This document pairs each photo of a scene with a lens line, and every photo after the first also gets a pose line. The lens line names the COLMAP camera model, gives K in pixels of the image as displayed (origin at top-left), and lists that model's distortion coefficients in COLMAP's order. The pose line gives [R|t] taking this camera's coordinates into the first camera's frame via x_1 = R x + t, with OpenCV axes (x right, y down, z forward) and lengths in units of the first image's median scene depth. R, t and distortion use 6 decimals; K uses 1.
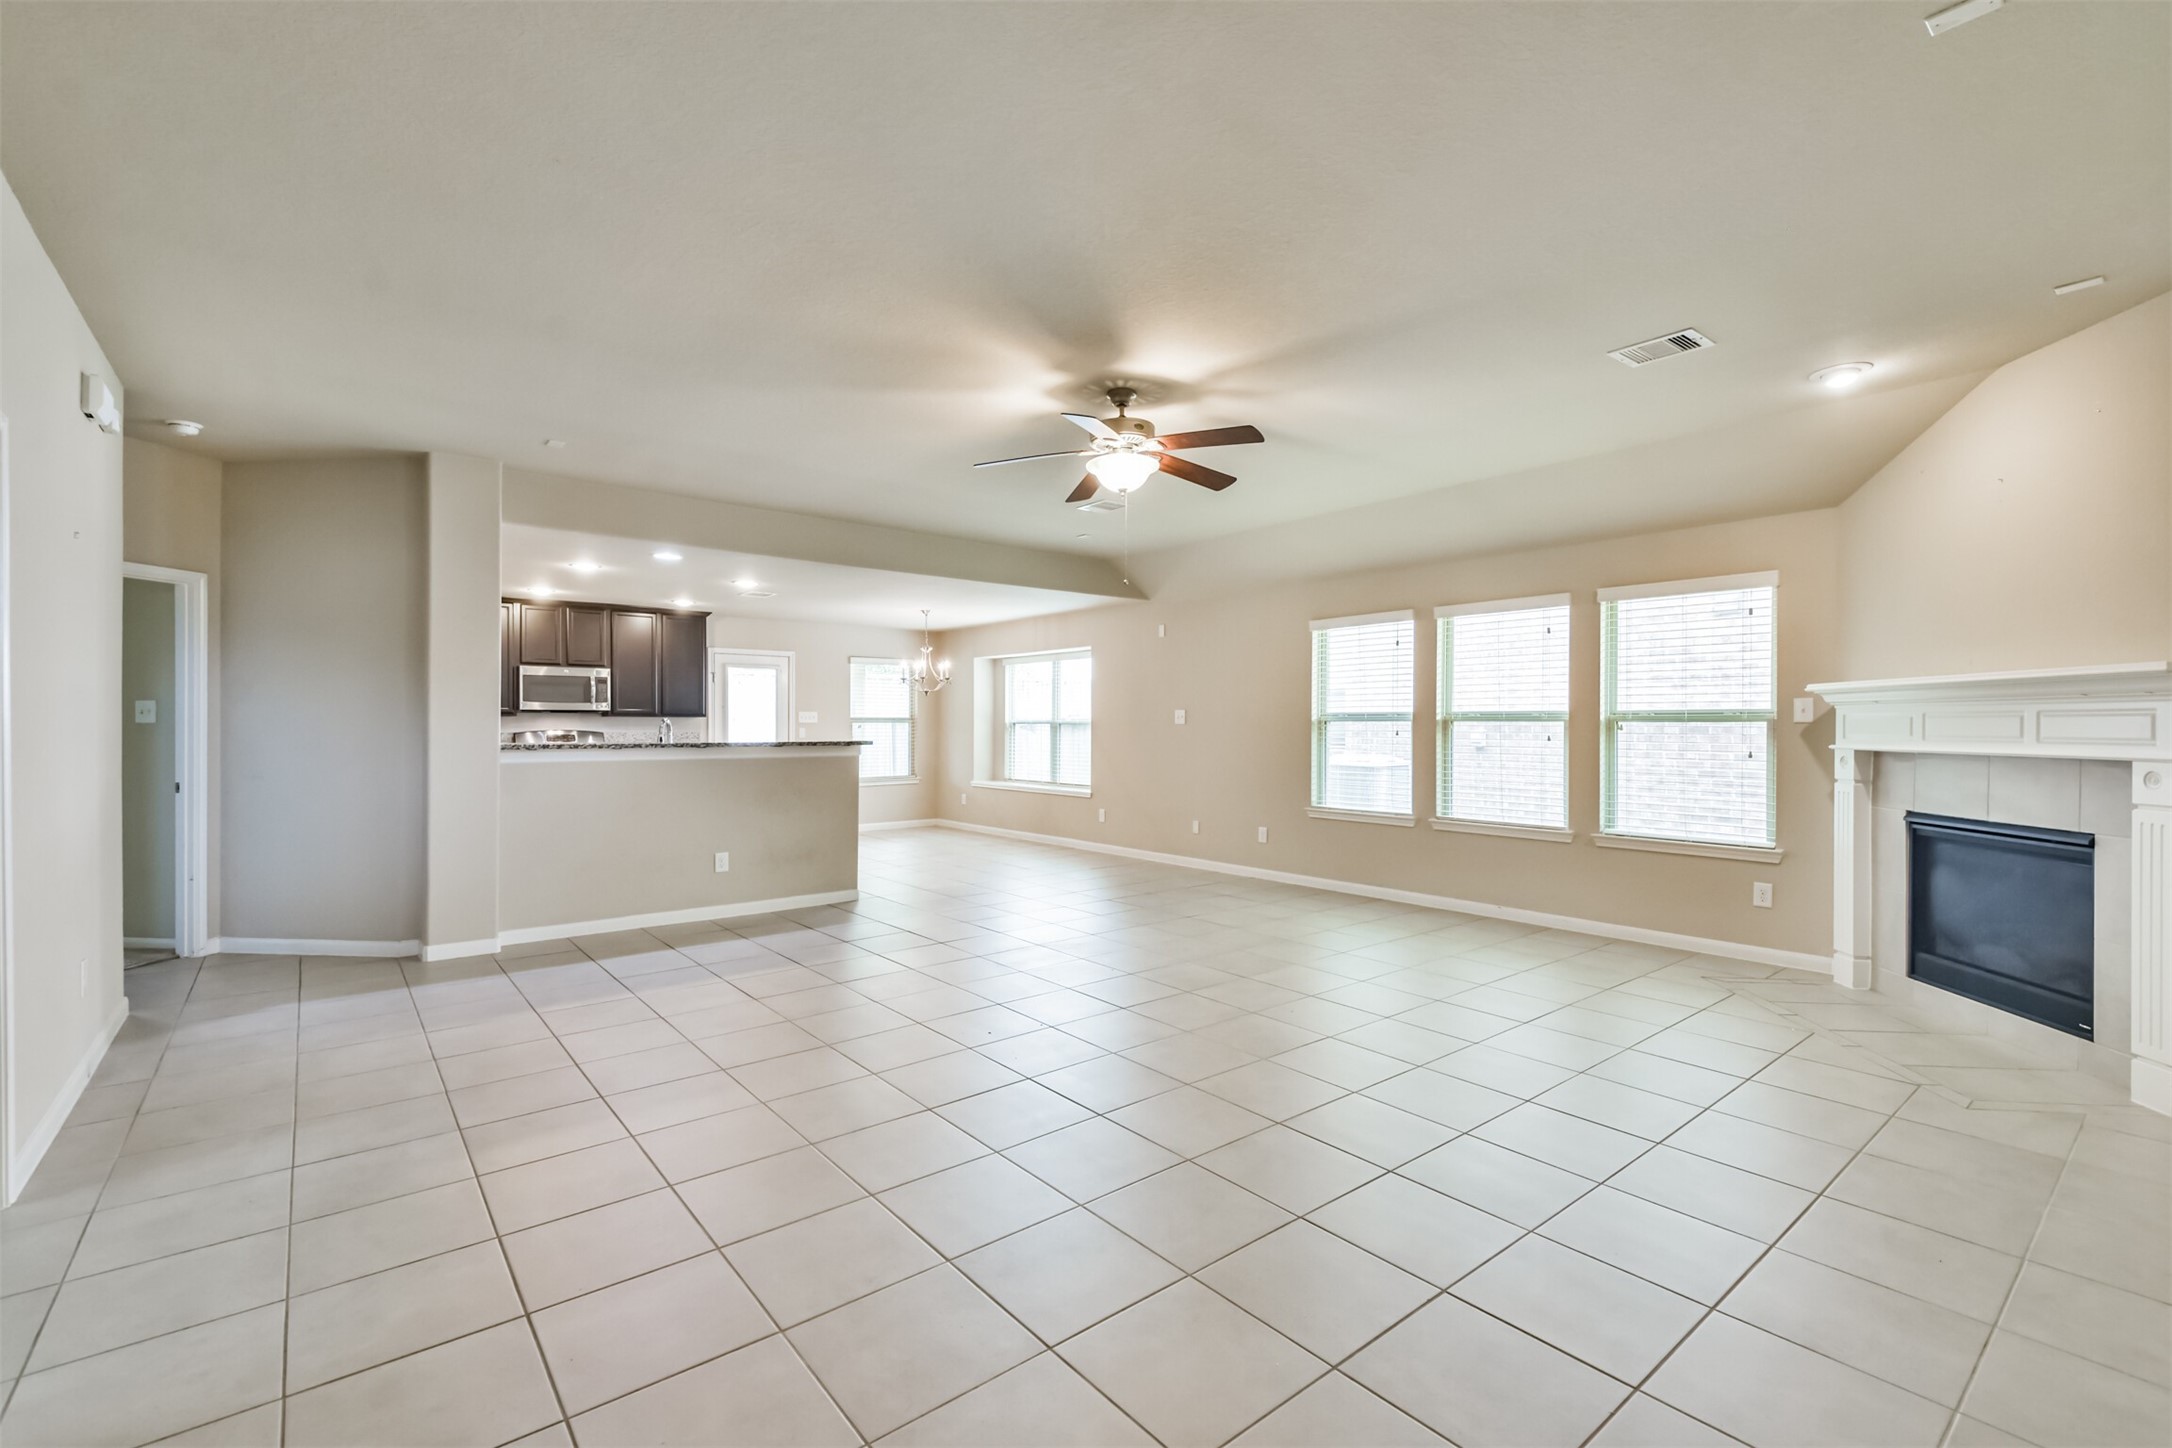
lens RADIAL K [[940.8, 0, 1093.9], [0, 940.8, 732.3], [0, 0, 1]] dist [0.049541, -0.034391]
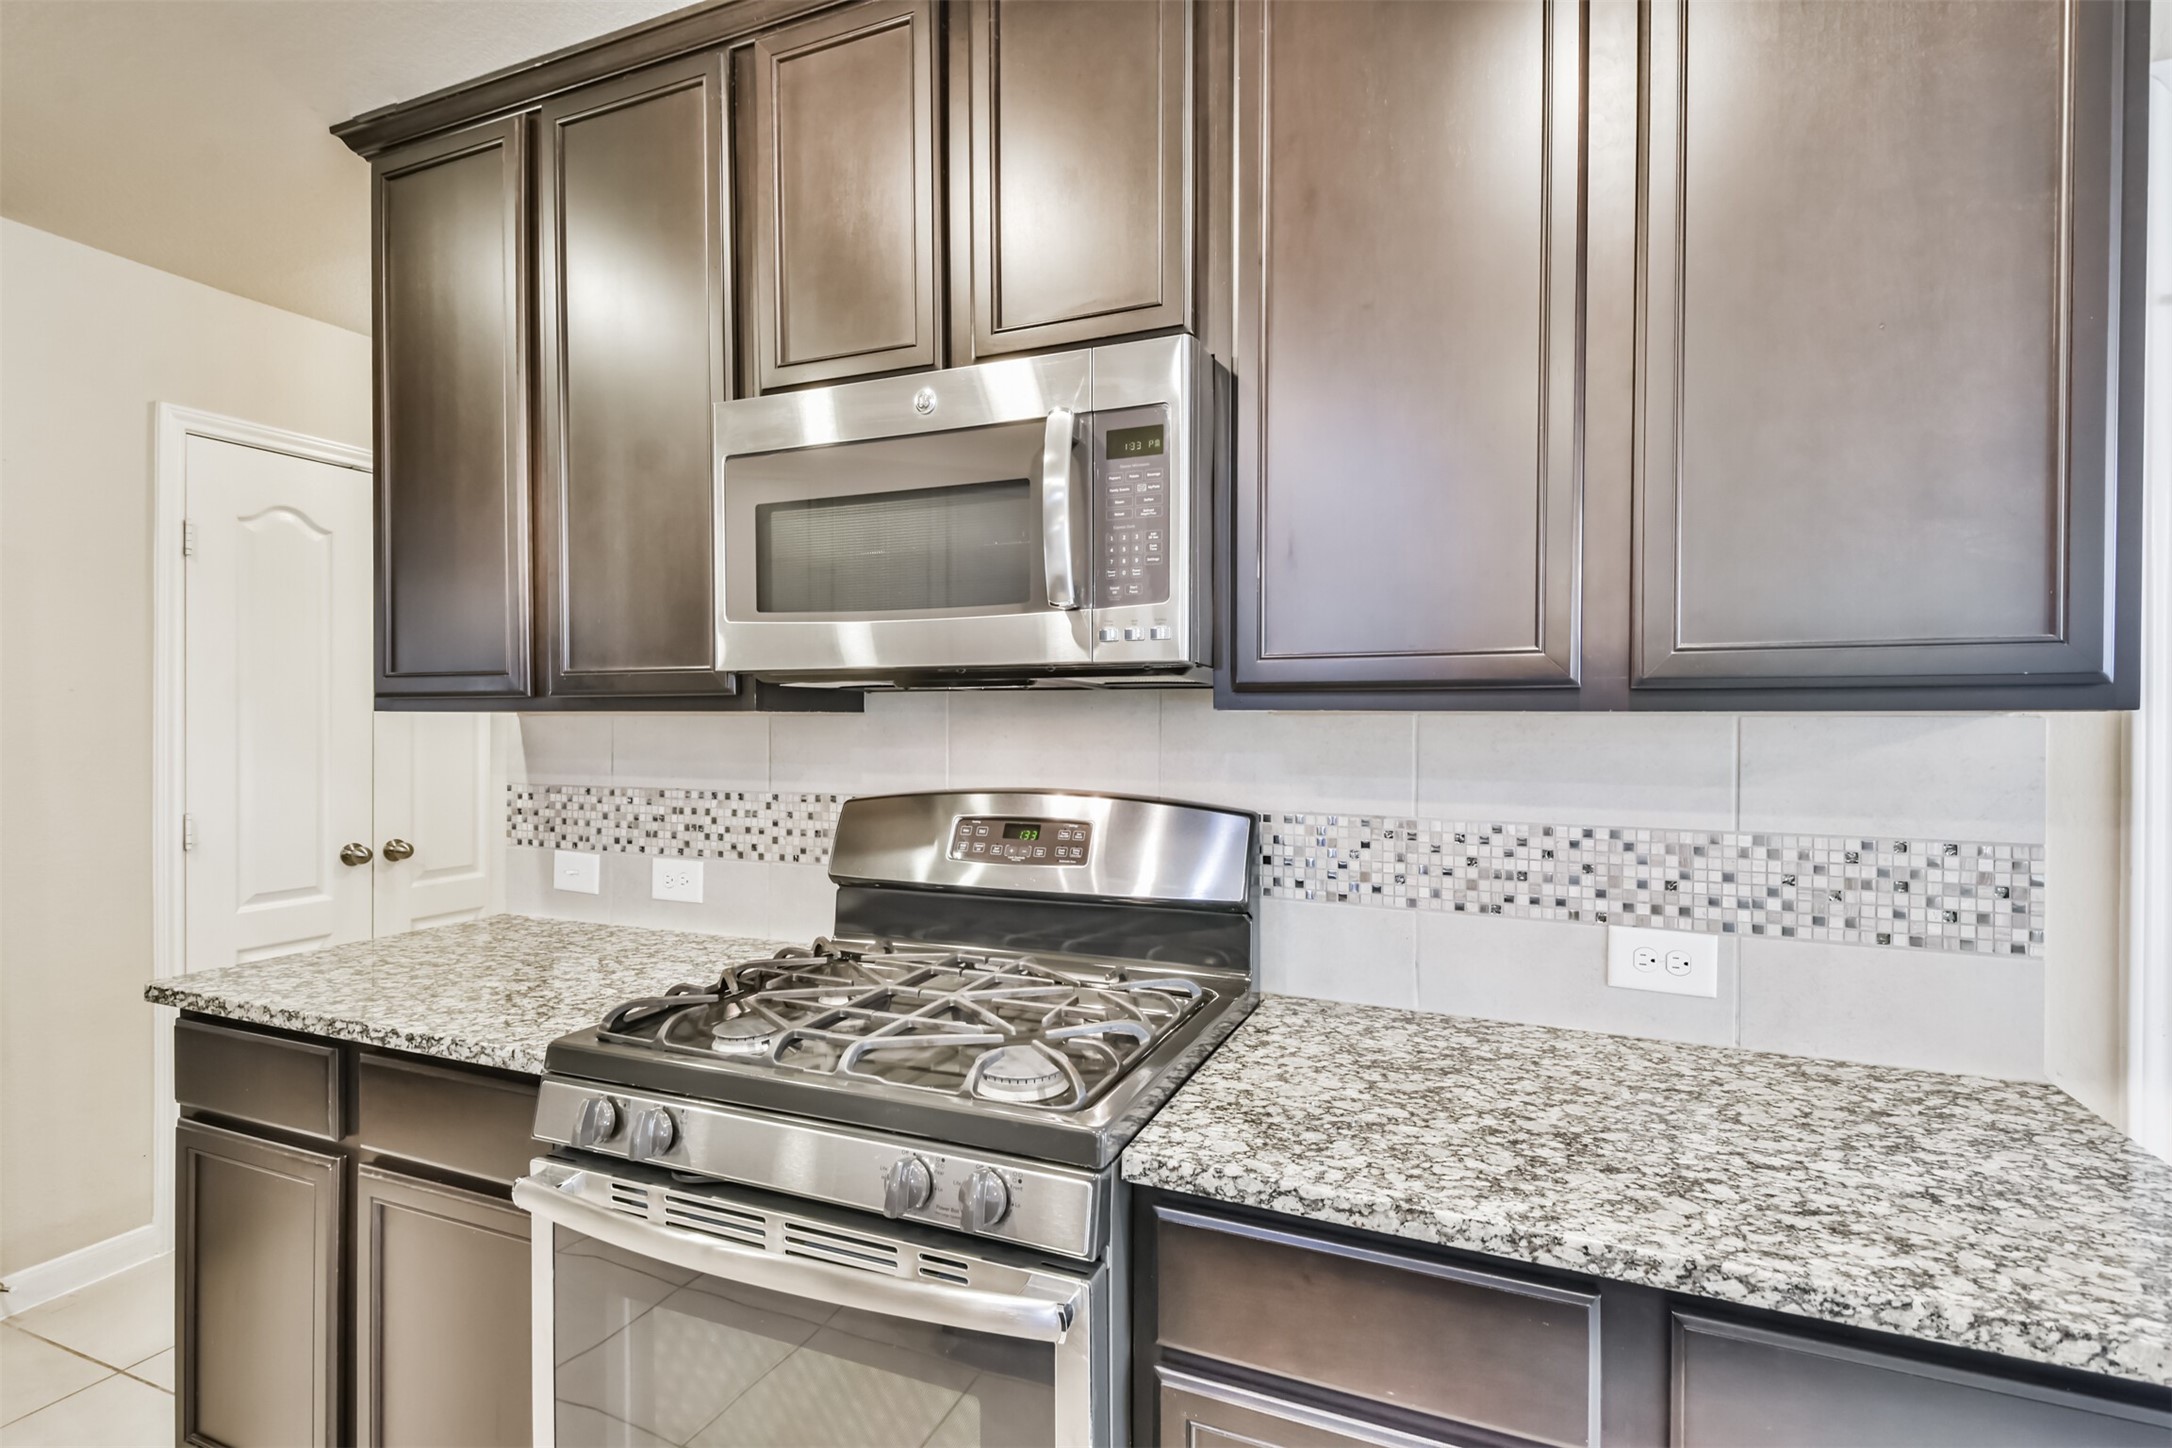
lens RADIAL K [[1031.6, 0, 1086.0], [0, 1031.6, 724.0], [0, 0, 1]] dist [0.067018, -0.049293]
pose [[0.458717, 0.007563, -0.888550, -0.443894], [-0.008700, 0.999954, 0.004020, -0.016996], [0.888540, 0.005886, 0.458762, 1.049965]]
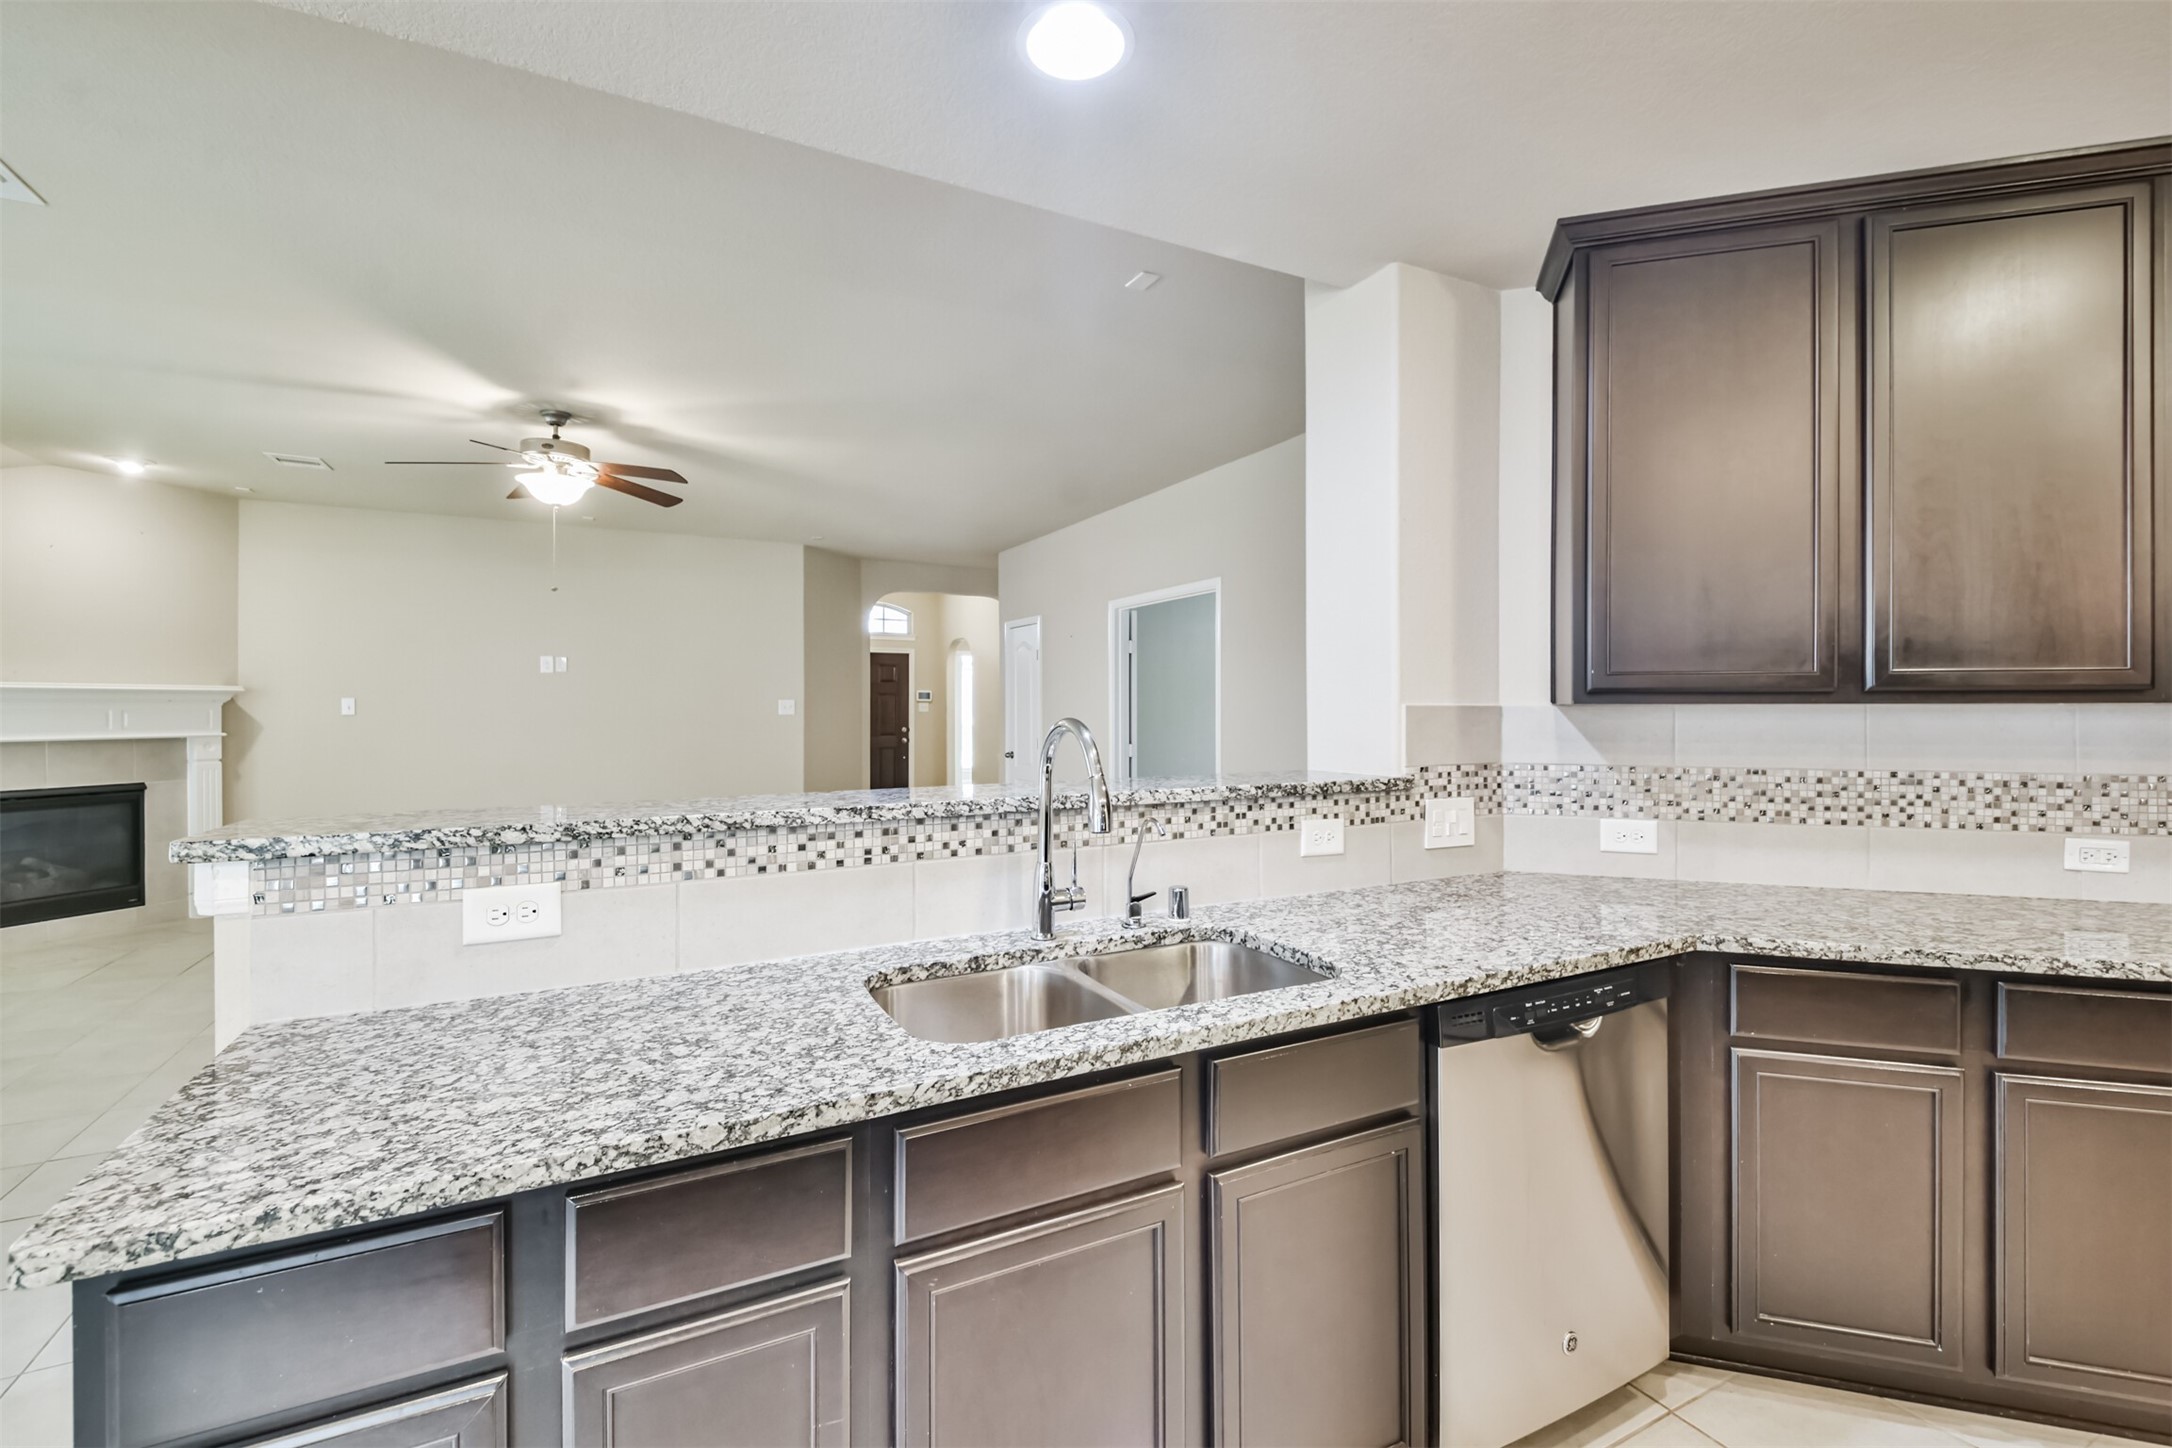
lens RADIAL K [[940.6, 0, 1089.6], [0, 940.6, 705.2], [0, 0, 1]] dist [0.038123, -0.023230]
pose [[-0.979391, 0.001629, 0.201966, -0.403423], [0.003242, 0.999965, 0.007656, -0.016296], [-0.201947, 0.008153, -0.979363, 0.995368]]
